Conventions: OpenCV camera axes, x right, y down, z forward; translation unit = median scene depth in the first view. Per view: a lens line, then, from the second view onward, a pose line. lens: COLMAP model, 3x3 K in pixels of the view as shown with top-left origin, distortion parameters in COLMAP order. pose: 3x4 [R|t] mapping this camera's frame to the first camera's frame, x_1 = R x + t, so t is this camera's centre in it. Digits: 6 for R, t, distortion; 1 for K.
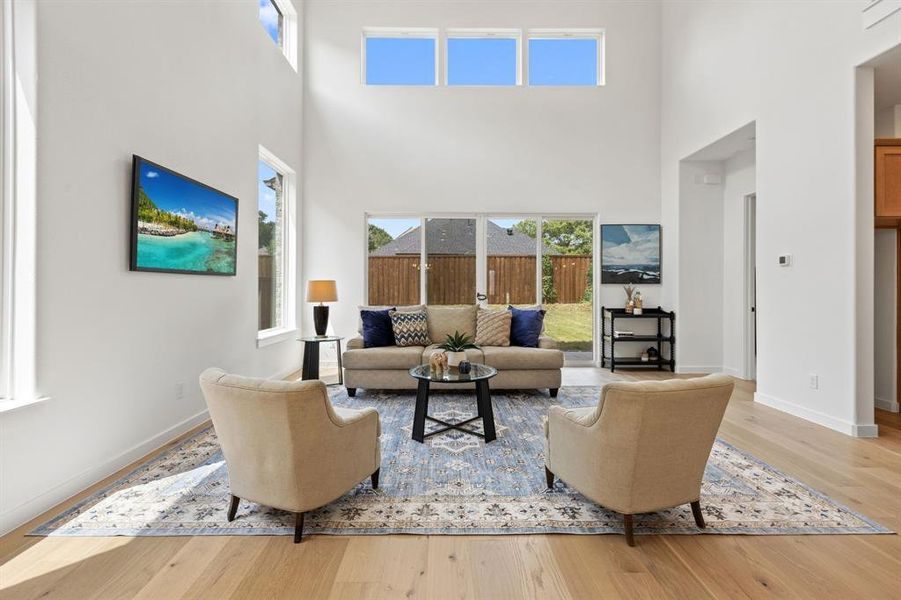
lens RADIAL K [[399.8, 0, 441.9], [0, 399.8, 287.7], [0, 0, 1]] dist [0.000793, 0.000225]
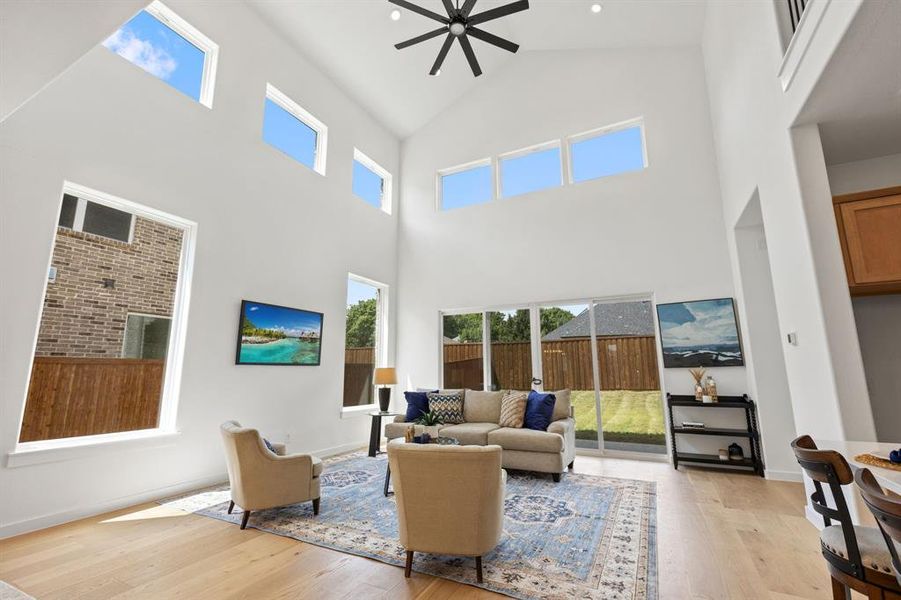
lens RADIAL K [[396.1, 0, 436.0], [0, 396.1, 298.6], [0, 0, 1]] dist [0.002366, -0.000038]
pose [[0.879507, -0.093049, -0.466700, 0.492609], [0.006291, 0.982886, -0.184109, -0.000969], [0.475844, 0.158990, 0.865041, -0.082701]]
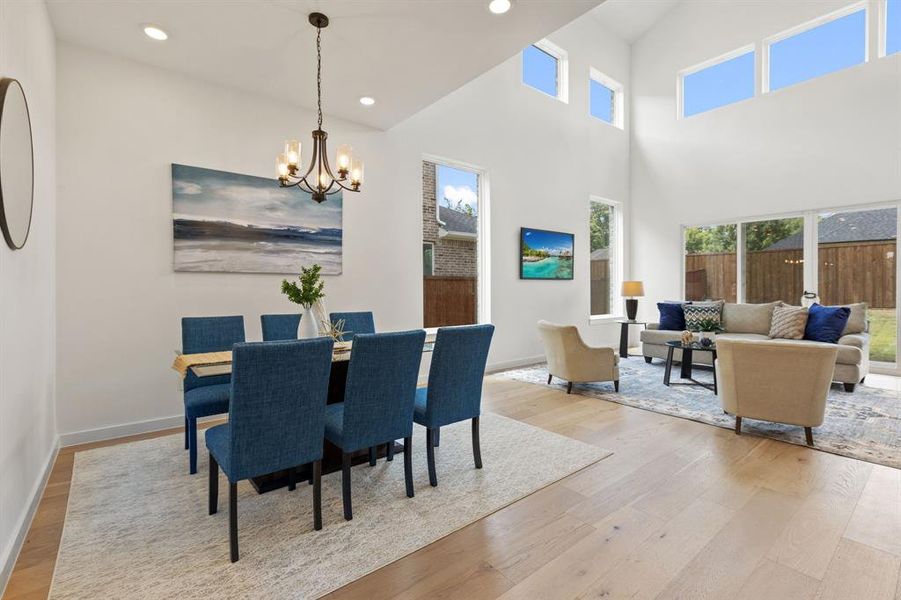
lens RADIAL K [[399.8, 0, 441.9], [0, 399.8, 287.7], [0, 0, 1]] dist [0.000793, 0.000225]
pose [[0.617959, -0.002731, -0.786206, 0.416116], [0.003758, 0.999993, -0.000520, 0.002873], [0.786201, -0.002634, 0.617965, -0.427500]]
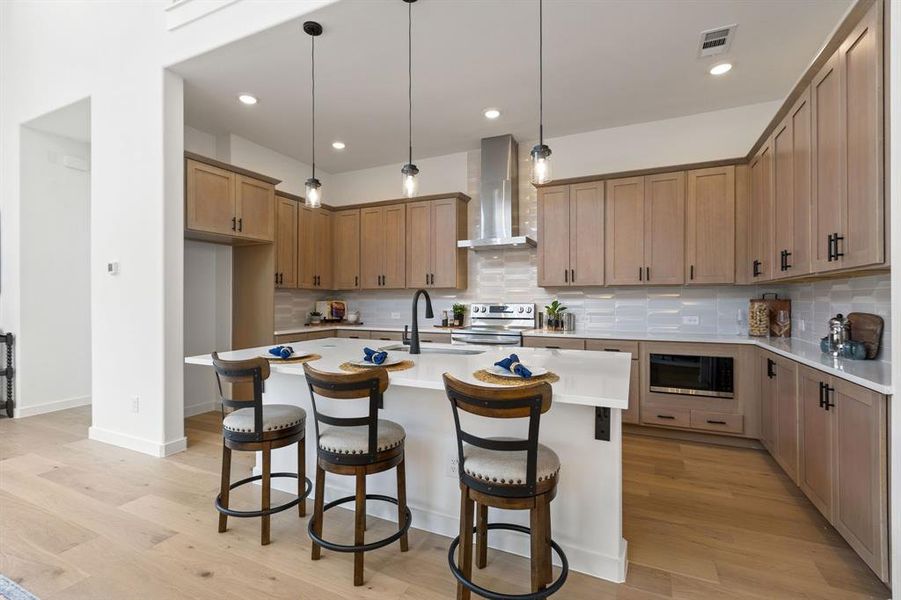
lens RADIAL K [[415.1, 0, 440.4], [0, 415.1, 297.3], [0, 0, 1]] dist [-0.000719, -0.000214]
pose [[0.437587, 0.000378, 0.899176, 0.301288], [0.001022, 0.999999, -0.000917, -0.003069], [-0.899175, 0.001320, 0.437587, -0.016076]]
